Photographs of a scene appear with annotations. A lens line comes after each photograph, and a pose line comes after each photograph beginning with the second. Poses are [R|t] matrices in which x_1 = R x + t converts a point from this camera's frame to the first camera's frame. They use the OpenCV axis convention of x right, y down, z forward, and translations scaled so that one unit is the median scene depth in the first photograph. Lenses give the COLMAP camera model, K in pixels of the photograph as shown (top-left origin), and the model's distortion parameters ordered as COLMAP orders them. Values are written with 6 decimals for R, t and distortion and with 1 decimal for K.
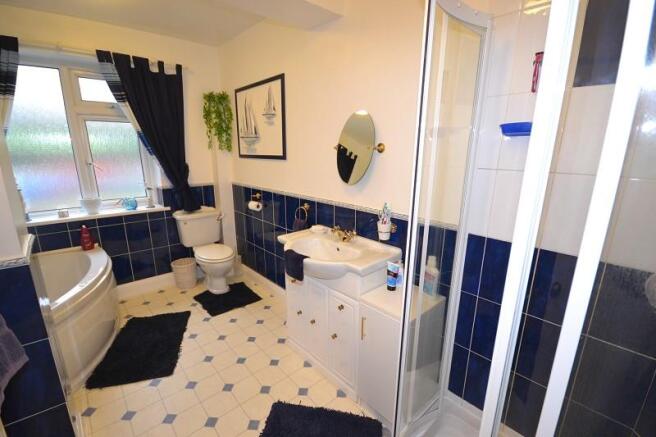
lens RADIAL K [[289.7, 0, 328.0], [0, 289.7, 220.8], [0, 0, 1]] dist [-0.019037, -0.000772]
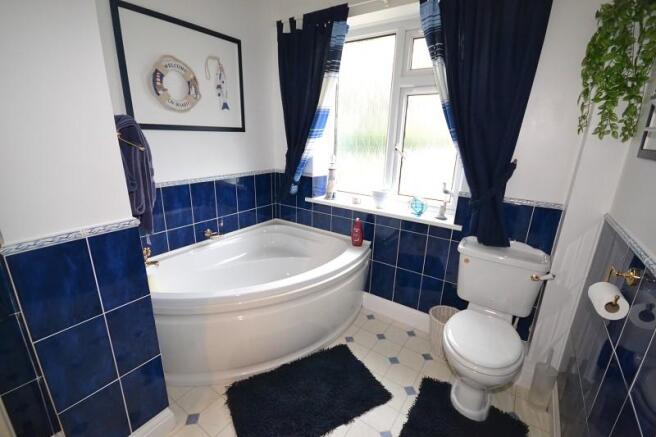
lens RADIAL K [[289.7, 0, 326.9], [0, 289.7, 220.0], [0, 0, 1]] dist [-0.019037, -0.000772]
pose [[0.226076, 0.278395, -0.933481, -0.039933], [-0.257227, 0.941338, 0.218442, -0.127253], [0.939534, 0.190732, 0.284424, 0.571486]]
